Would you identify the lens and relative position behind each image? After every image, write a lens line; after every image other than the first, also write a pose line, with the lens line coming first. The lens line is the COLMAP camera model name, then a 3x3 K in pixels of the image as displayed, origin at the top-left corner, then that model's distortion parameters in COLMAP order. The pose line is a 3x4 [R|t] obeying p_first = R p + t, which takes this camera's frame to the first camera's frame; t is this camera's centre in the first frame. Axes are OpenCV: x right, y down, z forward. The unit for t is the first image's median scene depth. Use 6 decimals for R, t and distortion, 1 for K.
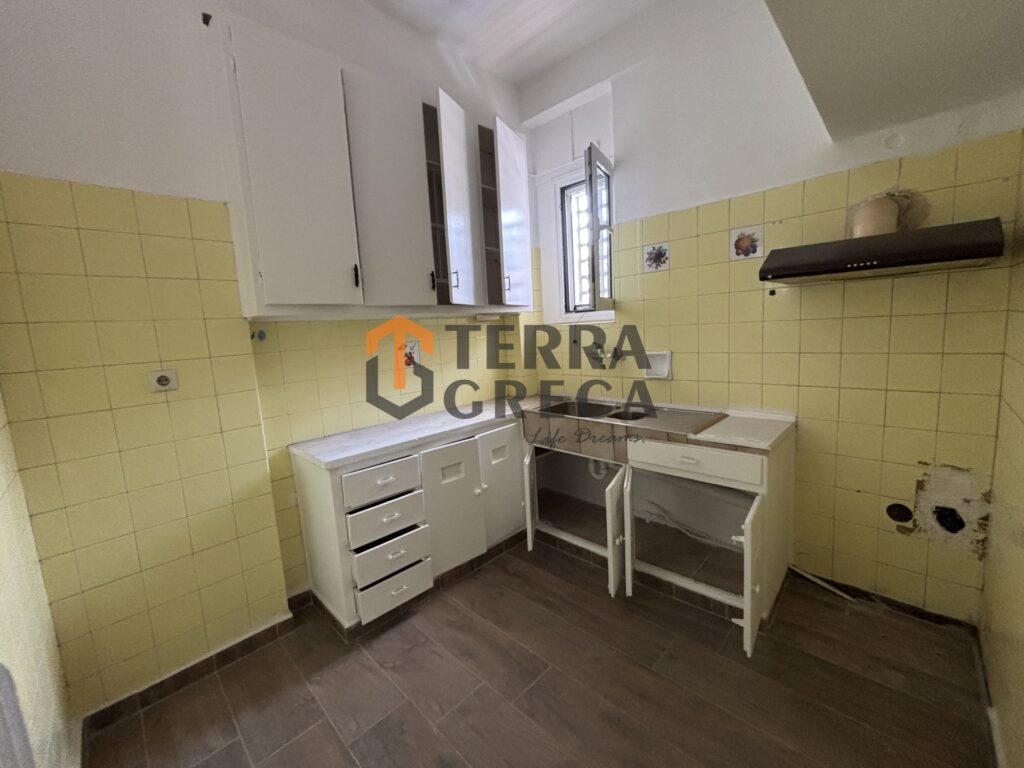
lens RADIAL K [[418.9, 0, 505.9], [0, 418.9, 383.6], [0, 0, 1]] dist [-0.003790, 0.002966]
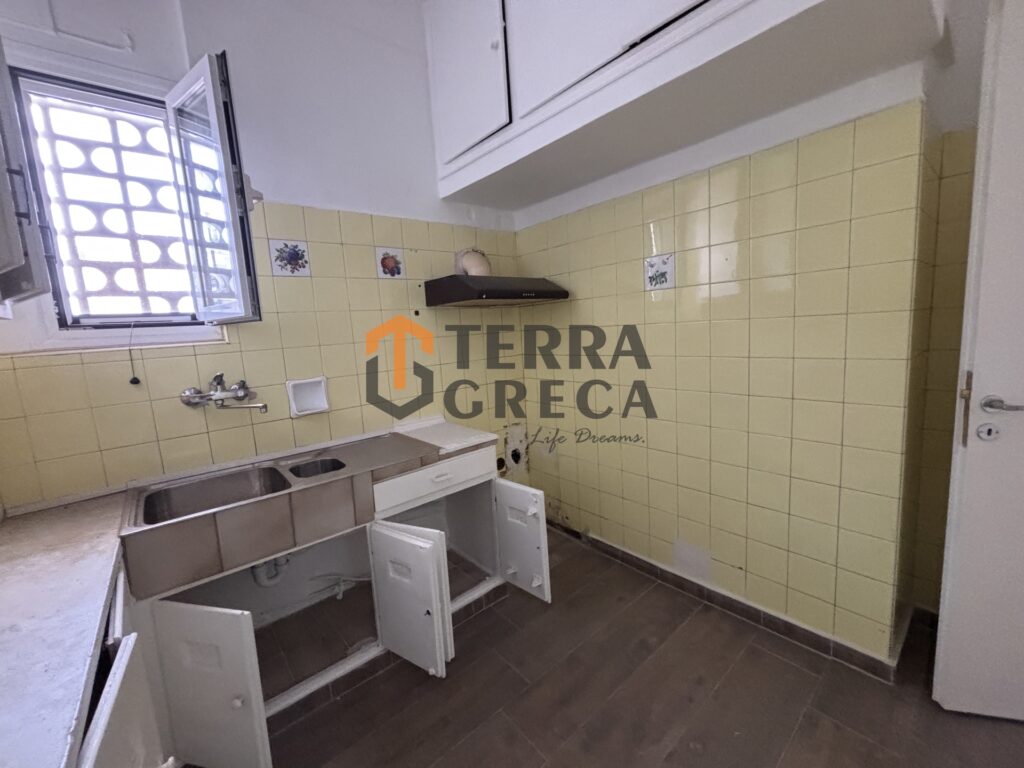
lens RADIAL K [[418.9, 0, 506.1], [0, 418.9, 381.0], [0, 0, 1]] dist [-0.003790, 0.002966]
pose [[0.082695, -0.076363, 0.993645, -0.459374], [0.191418, 0.979712, 0.059362, -0.058245], [-0.978019, 0.185293, 0.095635, 0.683962]]
